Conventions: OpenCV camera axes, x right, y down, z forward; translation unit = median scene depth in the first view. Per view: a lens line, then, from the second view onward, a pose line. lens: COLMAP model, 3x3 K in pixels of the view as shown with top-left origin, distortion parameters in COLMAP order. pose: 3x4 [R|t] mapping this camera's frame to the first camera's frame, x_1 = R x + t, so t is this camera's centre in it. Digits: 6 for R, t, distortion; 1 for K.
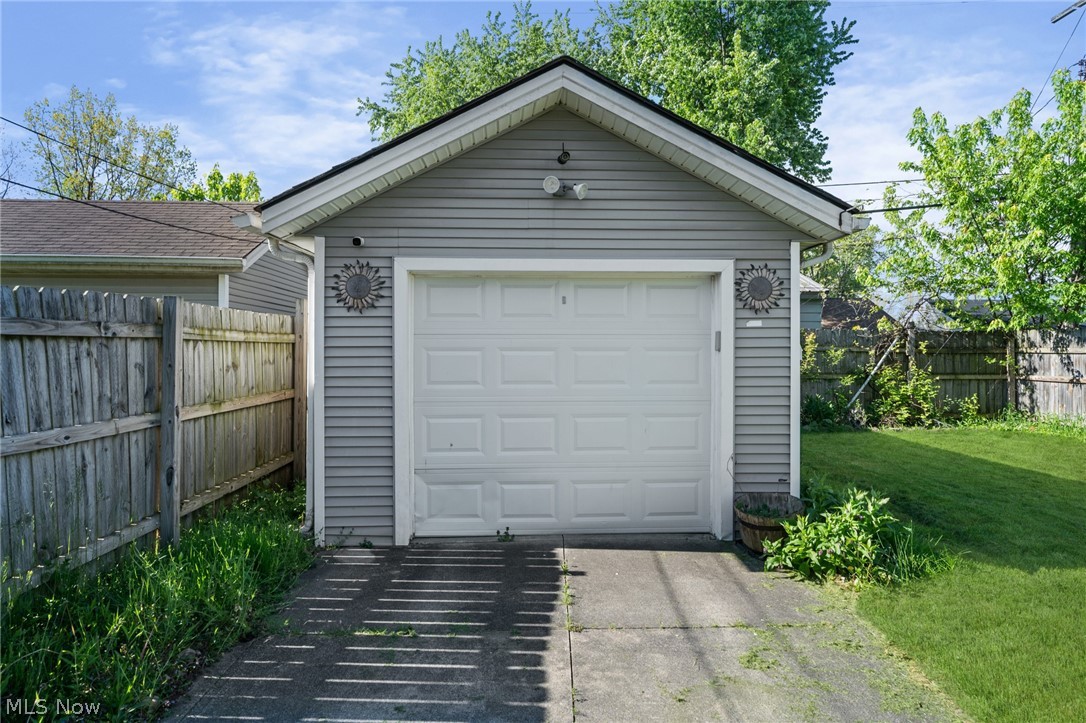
lens RADIAL K [[635.8, 0, 543.0], [0, 635.8, 361.5], [0, 0, 1]] dist [0.003495, 0.000529]
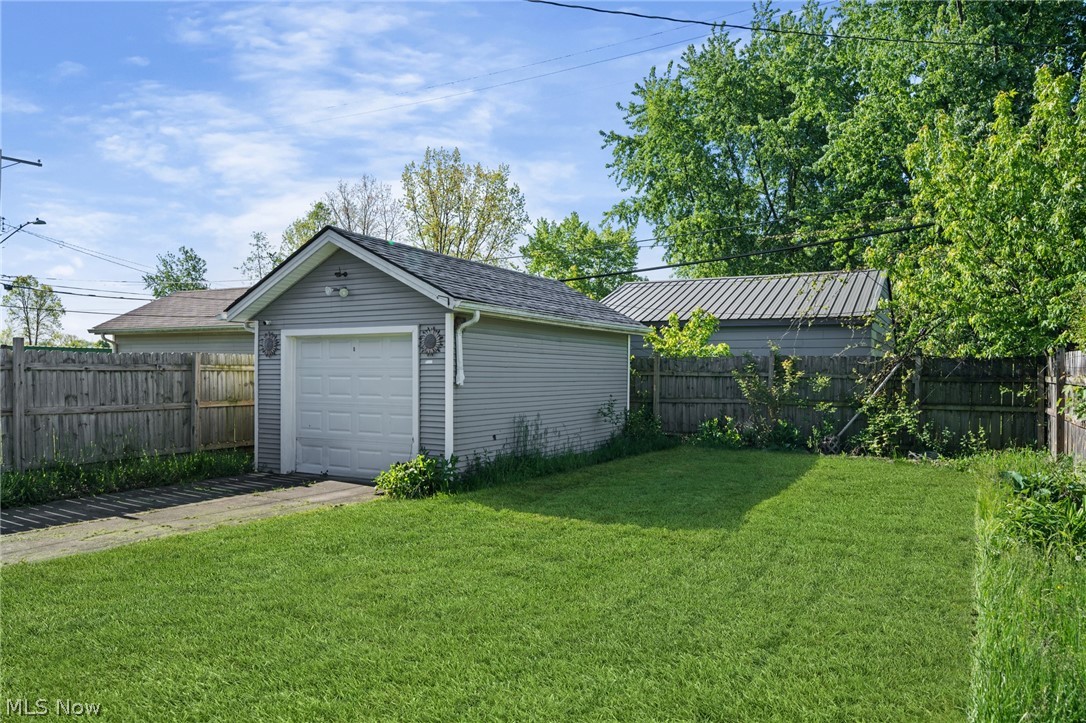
lens RADIAL K [[752.6, 0, 546.1], [0, 752.6, 386.4], [0, 0, 1]] dist [0.003389, 0.001049]
pose [[0.848984, 0.014205, -0.528227, 1.680725], [-0.013837, 0.999893, 0.004651, -0.007746], [0.528237, 0.003361, 0.849090, -0.554996]]
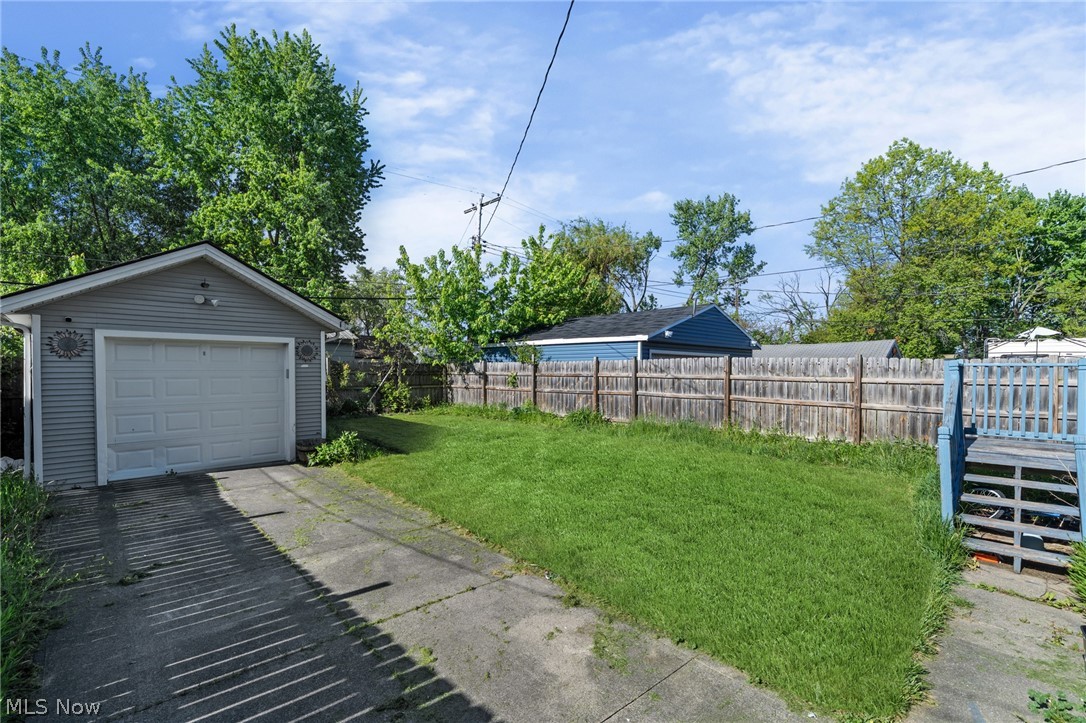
lens RADIAL K [[487.8, 0, 539.8], [0, 487.8, 377.0], [0, 0, 1]] dist [-0.002091, -0.000475]
pose [[0.740717, -0.010222, 0.671740, -0.222380], [0.010493, 0.999938, 0.003646, -0.017053], [-0.671736, 0.004348, 0.740778, -0.877858]]
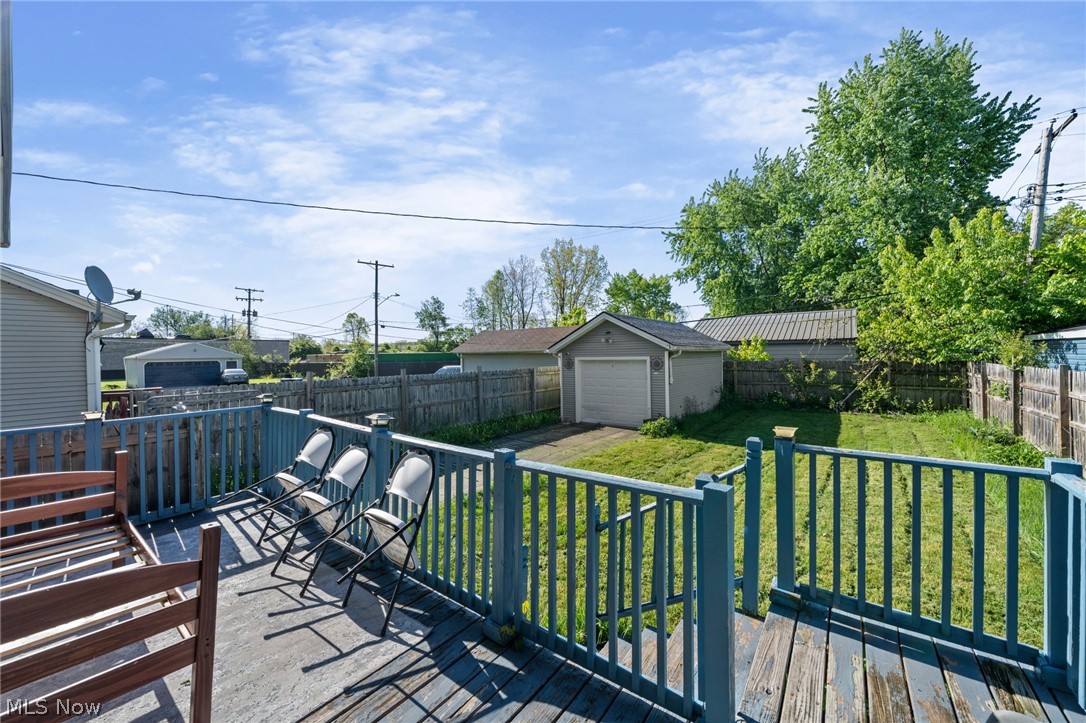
lens RADIAL K [[417.5, 0, 543.6], [0, 417.5, 353.7], [0, 0, 1]] dist [-0.000839, -0.000040]
pose [[0.768180, -0.011740, -0.640126, 1.403794], [0.006216, 0.999922, -0.010879, -0.152762], [0.640204, 0.004378, 0.768193, -1.314301]]
